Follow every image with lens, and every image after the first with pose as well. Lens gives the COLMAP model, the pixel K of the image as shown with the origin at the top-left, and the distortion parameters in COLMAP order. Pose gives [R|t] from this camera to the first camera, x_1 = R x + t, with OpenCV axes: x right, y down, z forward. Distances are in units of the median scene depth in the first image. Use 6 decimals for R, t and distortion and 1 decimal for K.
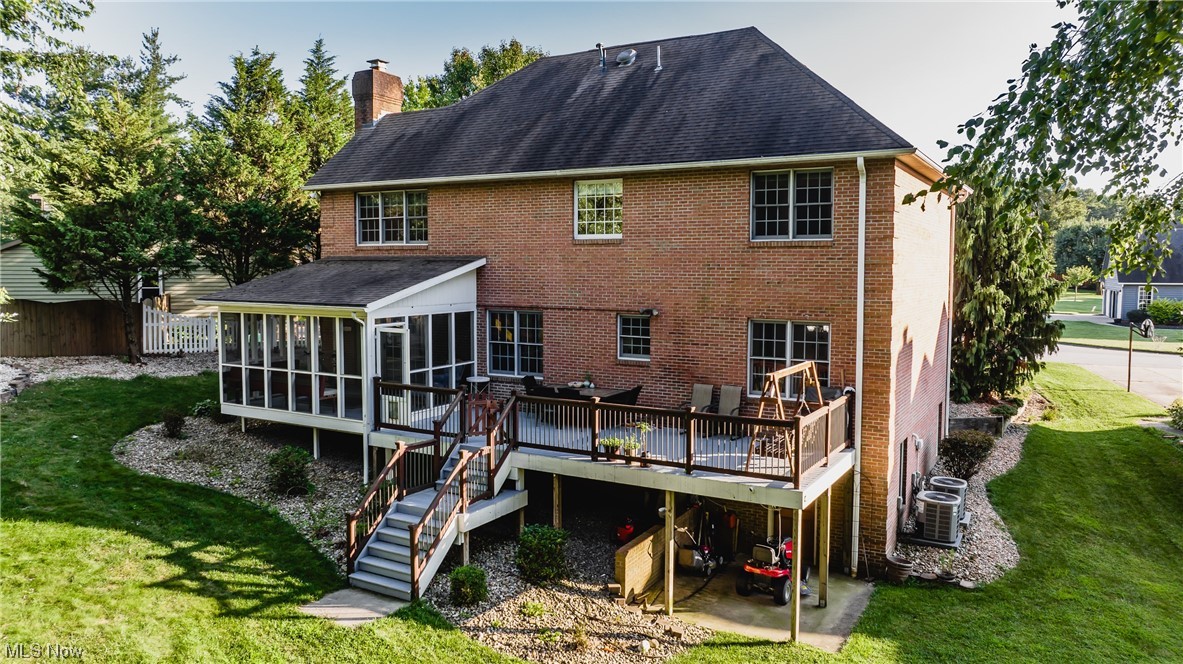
lens RADIAL K [[834.8, 0, 595.0], [0, 834.8, 326.8], [0, 0, 1]] dist [-0.030960, -0.001540]
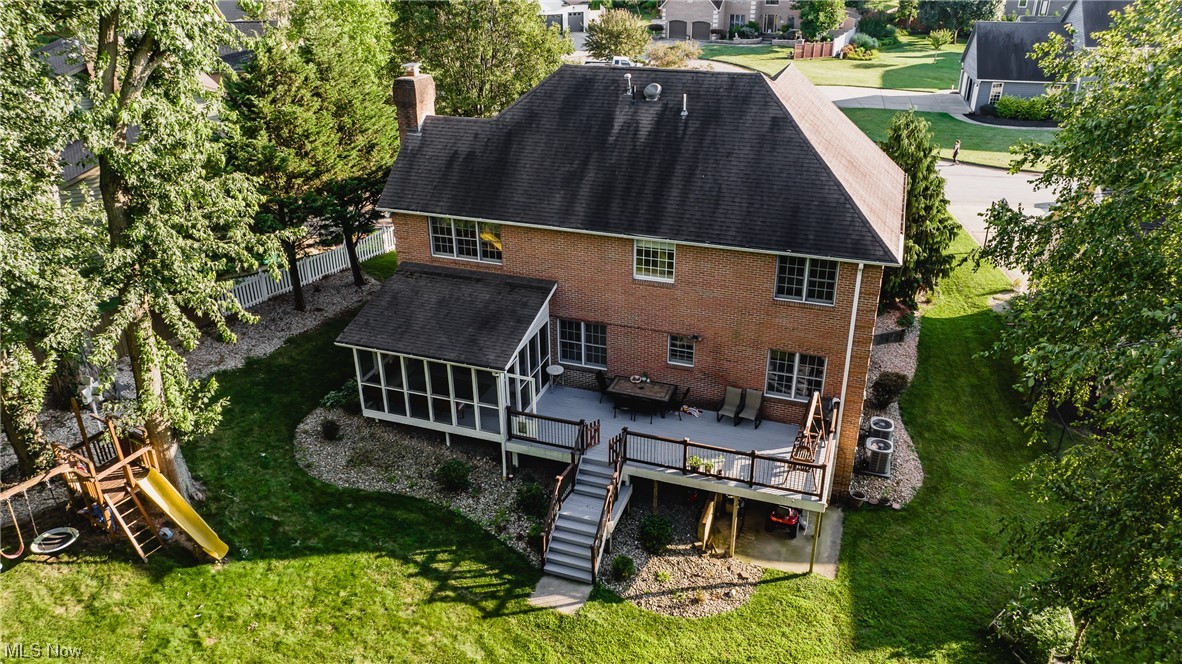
lens RADIAL K [[834.1, 0, 590.7], [0, 834.1, 336.6], [0, 0, 1]] dist [-0.030960, -0.001540]
pose [[0.983234, -0.090960, 0.158041, -0.349651], [0.024321, 0.924374, 0.380713, -0.593885], [-0.180718, -0.370486, 0.911088, -0.250475]]
